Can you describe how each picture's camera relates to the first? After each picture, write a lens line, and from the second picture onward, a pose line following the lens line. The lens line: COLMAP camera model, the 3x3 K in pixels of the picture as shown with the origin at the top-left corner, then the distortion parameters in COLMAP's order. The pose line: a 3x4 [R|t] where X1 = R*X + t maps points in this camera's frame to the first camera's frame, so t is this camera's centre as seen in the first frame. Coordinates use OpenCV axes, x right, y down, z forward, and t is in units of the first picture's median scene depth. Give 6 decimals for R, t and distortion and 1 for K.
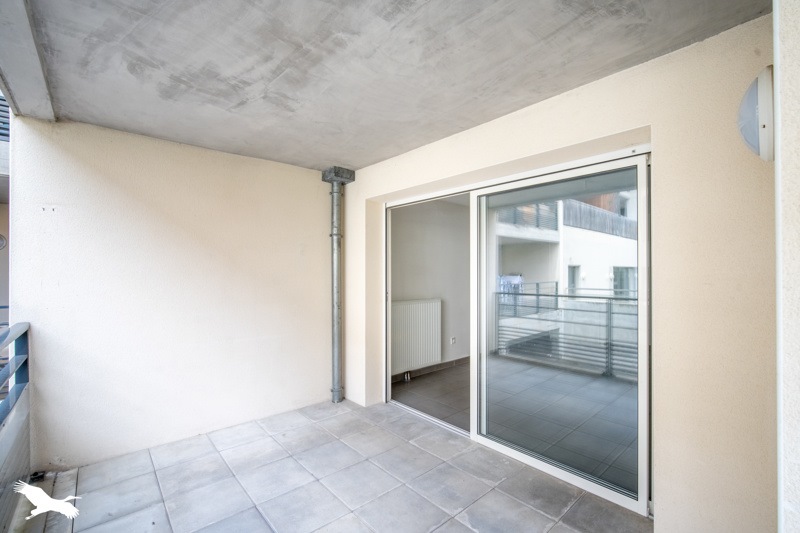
lens RADIAL K [[351.7, 0, 395.4], [0, 351.7, 270.3], [0, 0, 1]] dist [-0.004228, -0.000483]
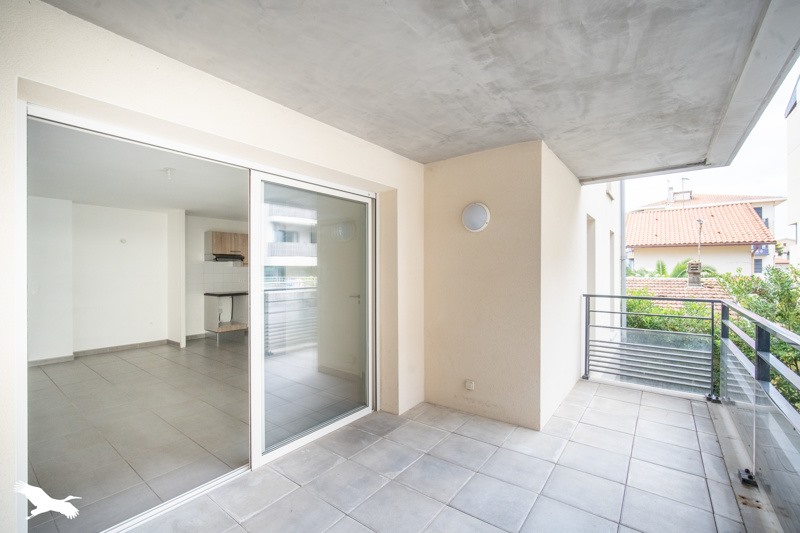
lens RADIAL K [[351.7, 0, 394.9], [0, 351.7, 267.3], [0, 0, 1]] dist [-0.004228, -0.000483]
pose [[-0.202647, 0.008479, 0.979215, -0.934963], [-0.000172, 0.999962, -0.008694, 0.016685], [-0.979252, -0.001931, -0.202638, 1.182173]]
